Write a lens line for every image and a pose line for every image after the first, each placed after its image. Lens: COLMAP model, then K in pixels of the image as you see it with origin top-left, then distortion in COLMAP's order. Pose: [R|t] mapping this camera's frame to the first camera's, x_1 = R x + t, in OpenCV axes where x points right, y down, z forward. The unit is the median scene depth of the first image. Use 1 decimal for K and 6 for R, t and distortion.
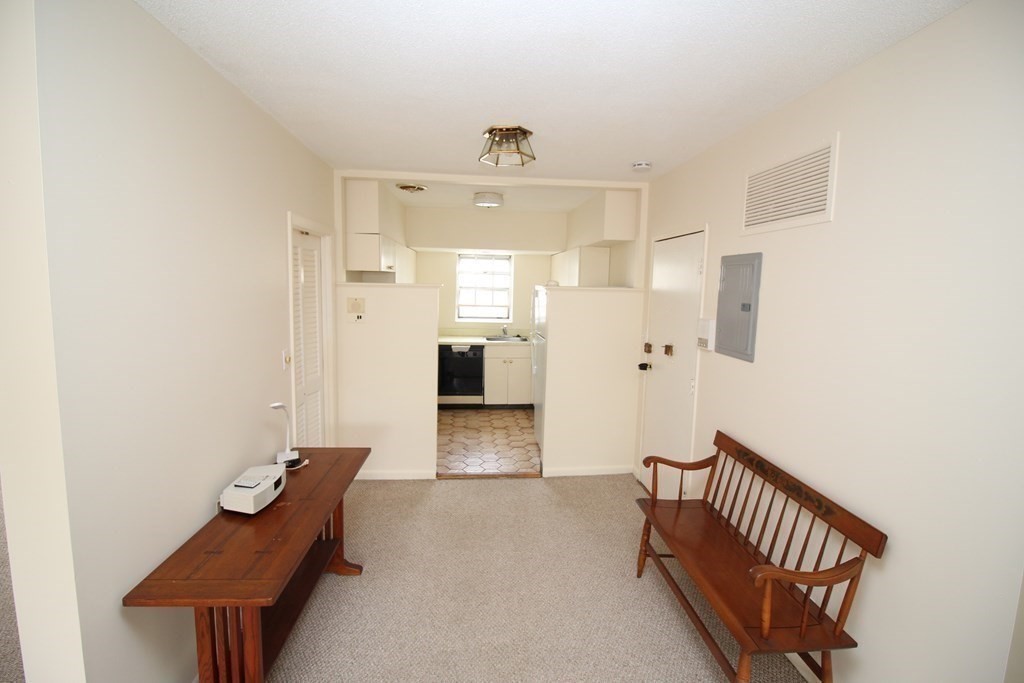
lens RADIAL K [[478.8, 0, 510.0], [0, 478.8, 336.7], [0, 0, 1]] dist [-0.001905, -0.010101]
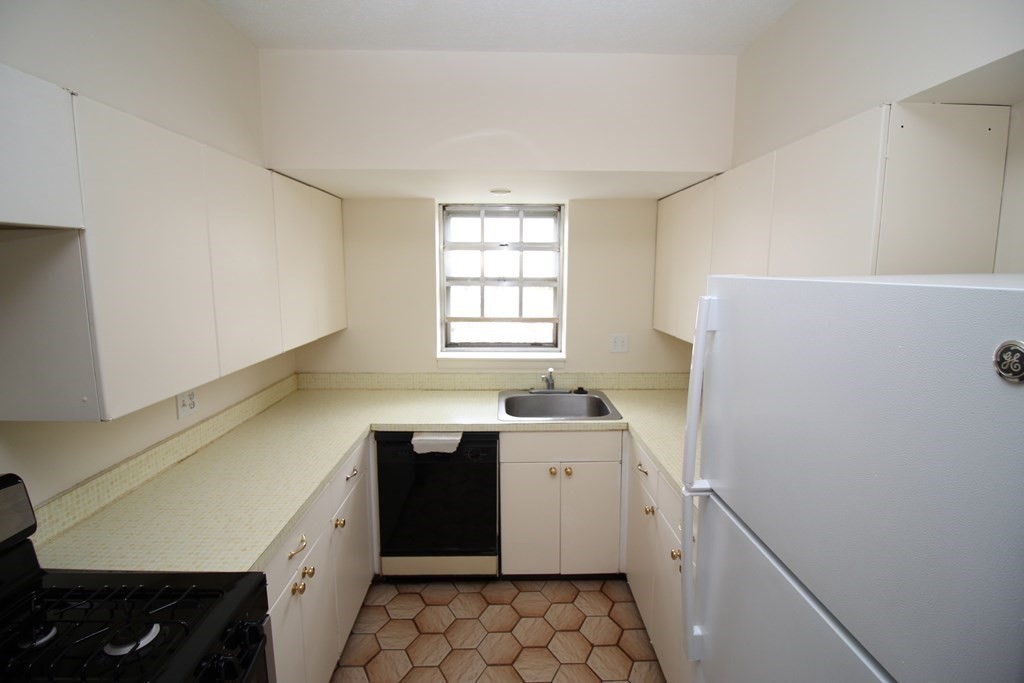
lens RADIAL K [[478.8, 0, 513.6], [0, 478.8, 331.3], [0, 0, 1]] dist [-0.001905, -0.010101]
pose [[0.998288, -0.008790, -0.057832, -0.018593], [0.009800, 0.999804, 0.017206, -0.066677], [0.057670, -0.017744, 0.998178, 0.598030]]
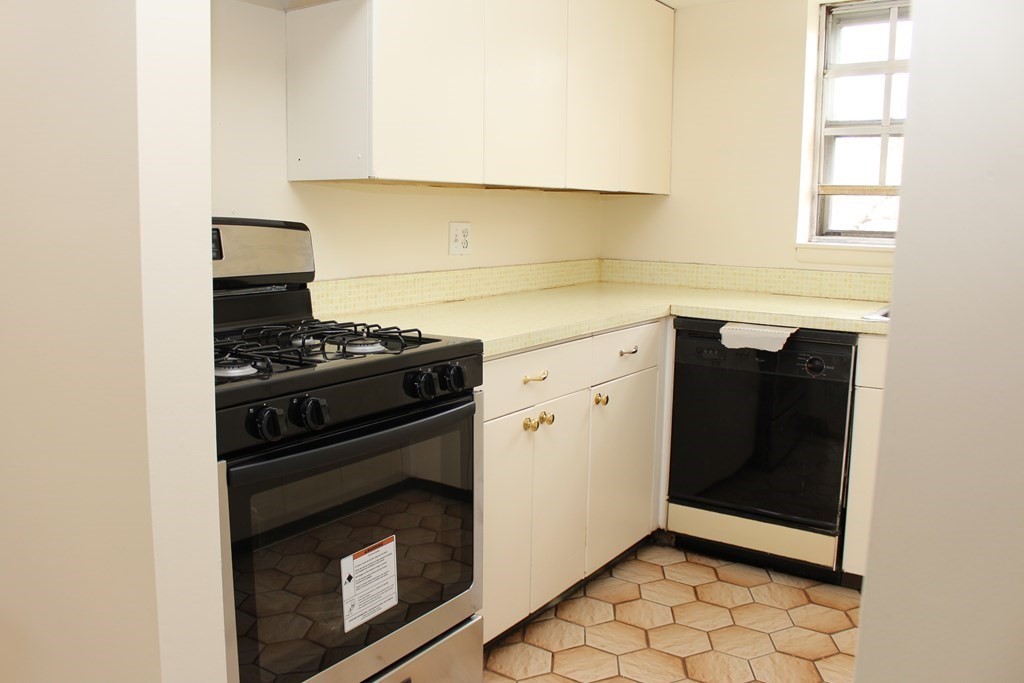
lens RADIAL K [[855.8, 0, 492.1], [0, 855.8, 331.4], [0, 0, 1]] dist [-0.117784, 0.036078]
pose [[0.766062, 0.081669, -0.637558, 0.070898], [-0.074240, 0.996499, 0.038444, 0.014185], [0.638465, 0.017882, 0.769443, 0.542410]]
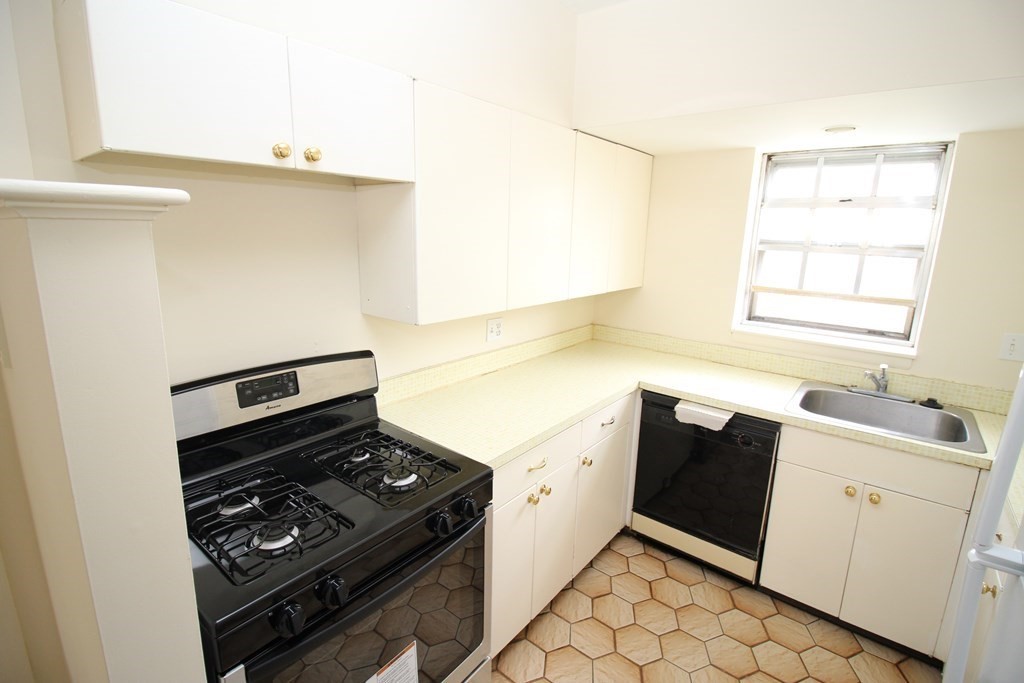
lens RADIAL K [[478.8, 0, 506.1], [0, 478.8, 332.8], [0, 0, 1]] dist [-0.001905, -0.010101]
pose [[0.723333, 0.144228, -0.675268, 0.020144], [-0.092026, 0.989354, 0.112736, -0.059427], [0.684339, -0.019403, 0.728906, 0.618069]]
